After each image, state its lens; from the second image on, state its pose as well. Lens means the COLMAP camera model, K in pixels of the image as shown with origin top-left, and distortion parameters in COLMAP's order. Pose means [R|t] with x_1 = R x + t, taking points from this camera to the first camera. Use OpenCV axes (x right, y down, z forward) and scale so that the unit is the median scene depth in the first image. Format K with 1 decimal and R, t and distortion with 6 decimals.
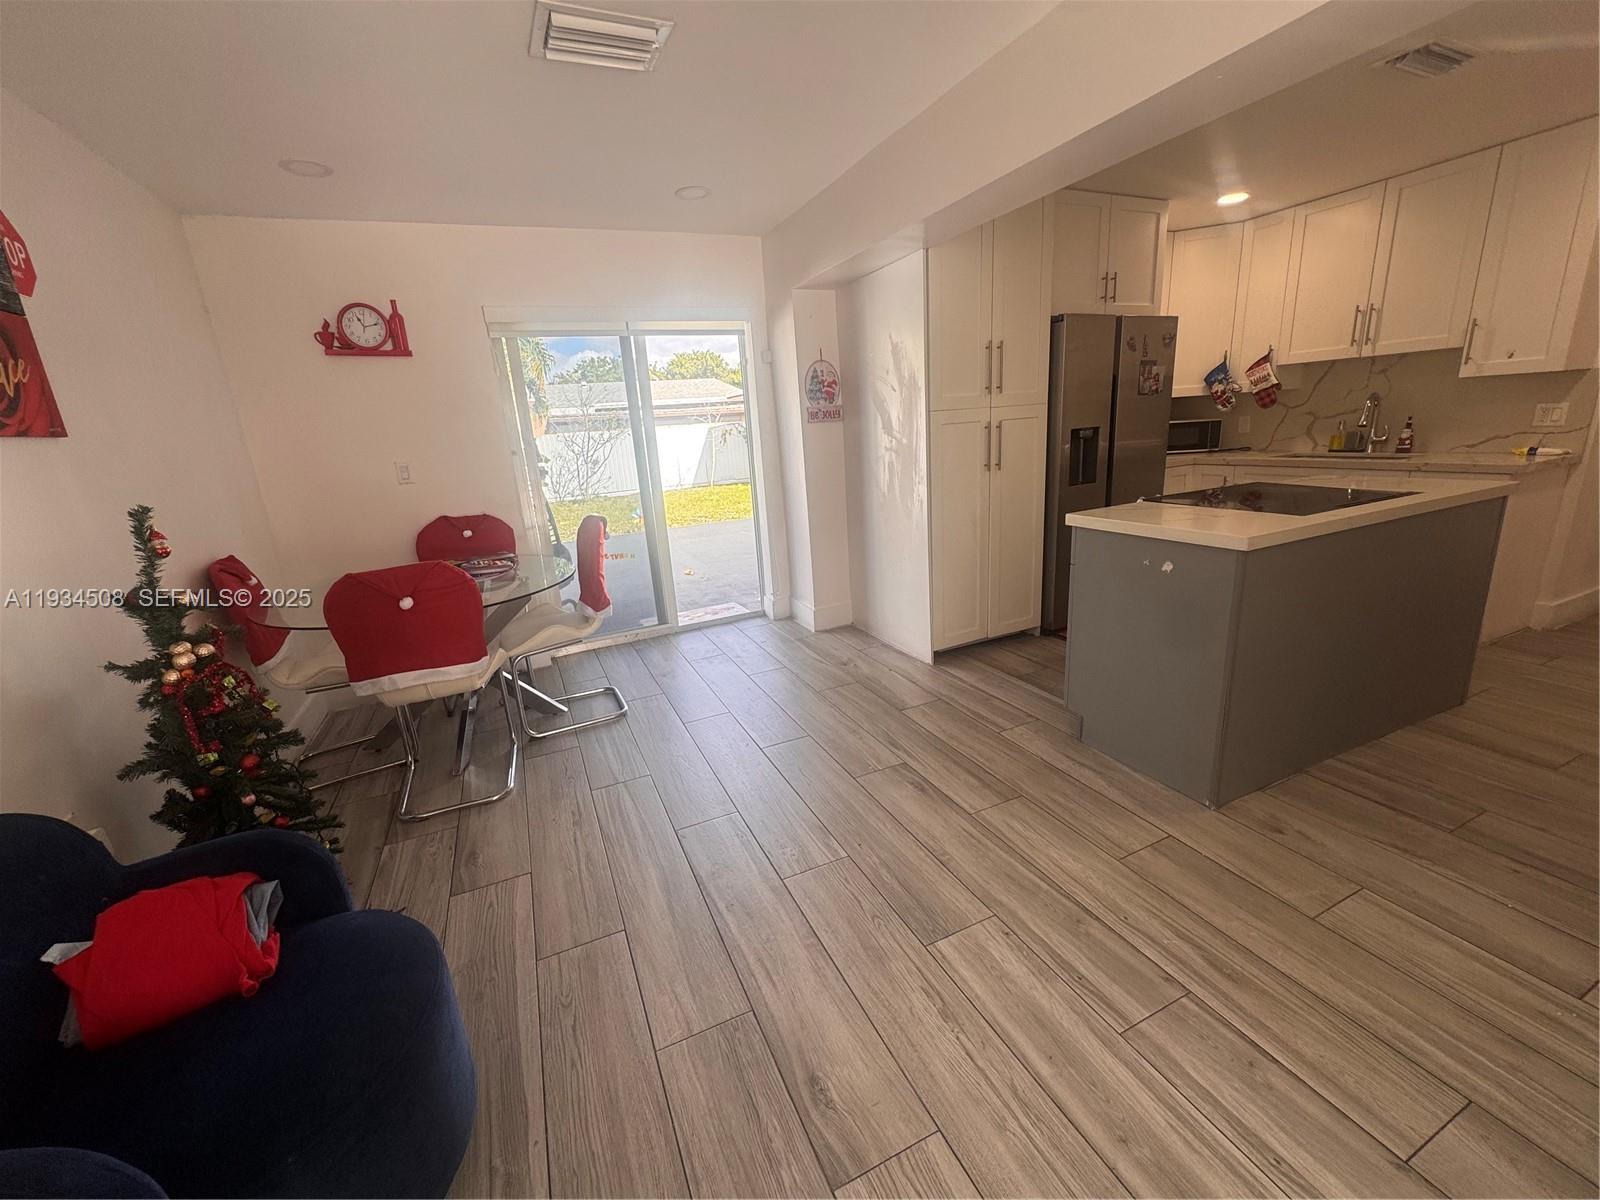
lens RADIAL K [[639.5, 0, 802.9], [0, 639.5, 601.4], [0, 0, 1]] dist [-0.003661, 0.000177]
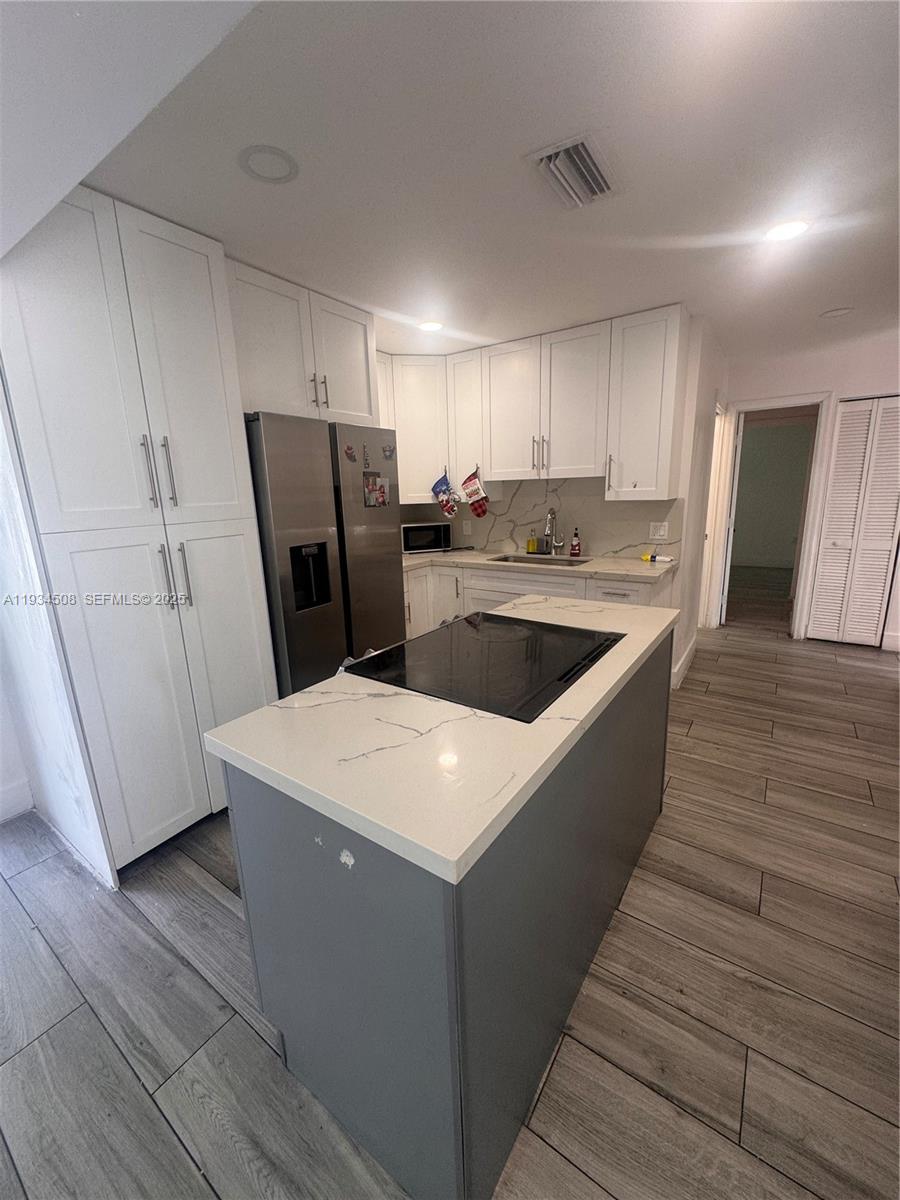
lens RADIAL K [[479.6, 0, 450.4], [0, 479.6, 598.0], [0, 0, 1]] dist [-0.003661, 0.000177]
pose [[0.859555, -0.075294, 0.505467, 0.338508], [0.111914, 0.992812, -0.042423, -0.185823], [-0.498639, 0.093034, 0.861802, 0.429875]]
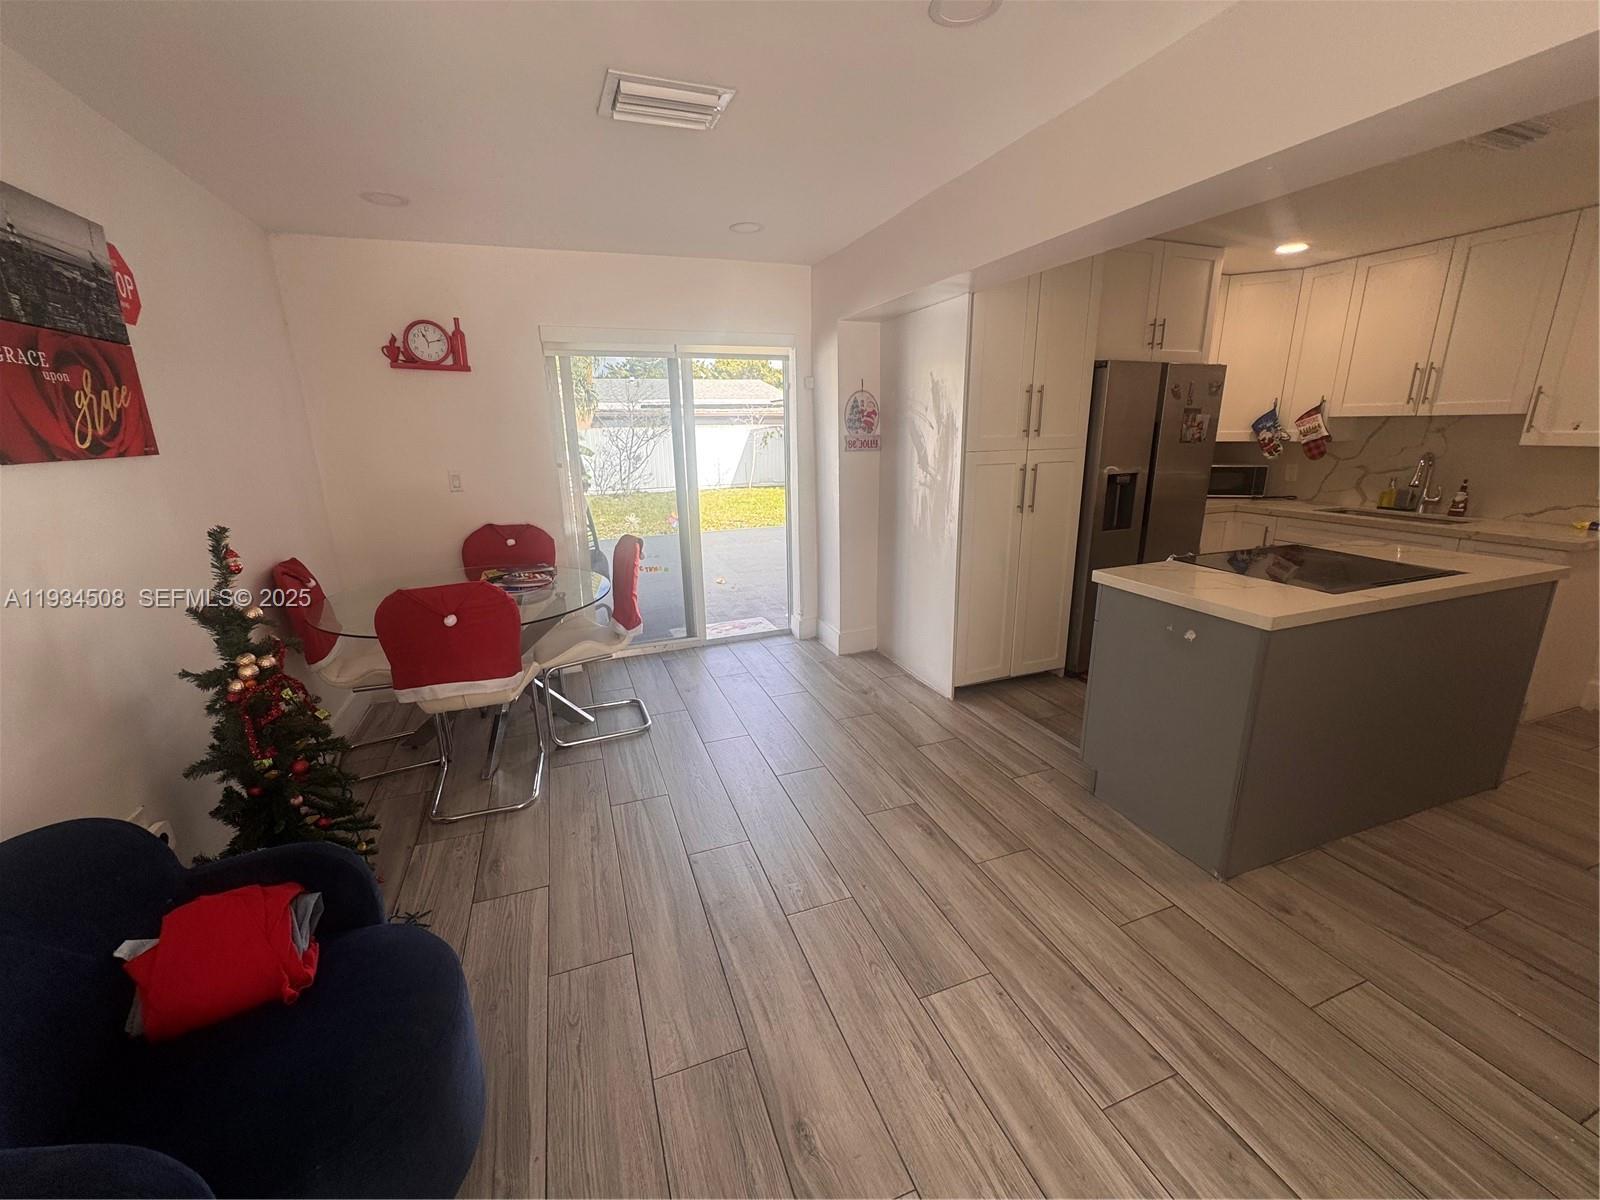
lens RADIAL K [[639.5, 0, 802.9], [0, 639.5, 601.4], [0, 0, 1]] dist [-0.003661, 0.000177]
pose [[0.996673, 0.065938, -0.047916, 0.007287], [-0.065992, 0.997820, 0.000458, -0.050342], [0.047842, 0.002705, 0.998851, -0.021816]]
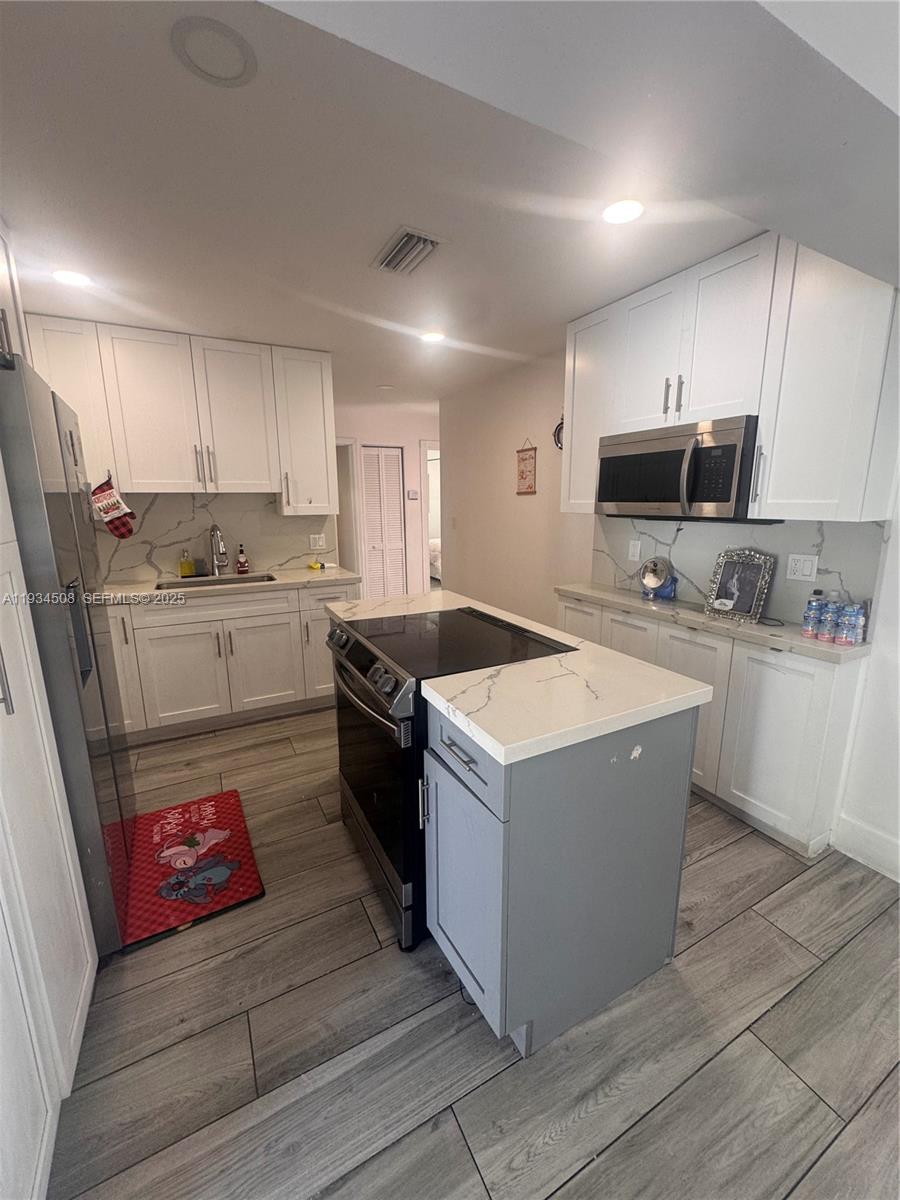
lens RADIAL K [[479.6, 0, 450.4], [0, 479.6, 598.0], [0, 0, 1]] dist [-0.003661, 0.000177]
pose [[-0.063614, -0.135575, 0.988723, 0.024910], [0.279090, 0.948783, 0.148055, -0.284294], [-0.958156, 0.285361, -0.022519, 0.874612]]
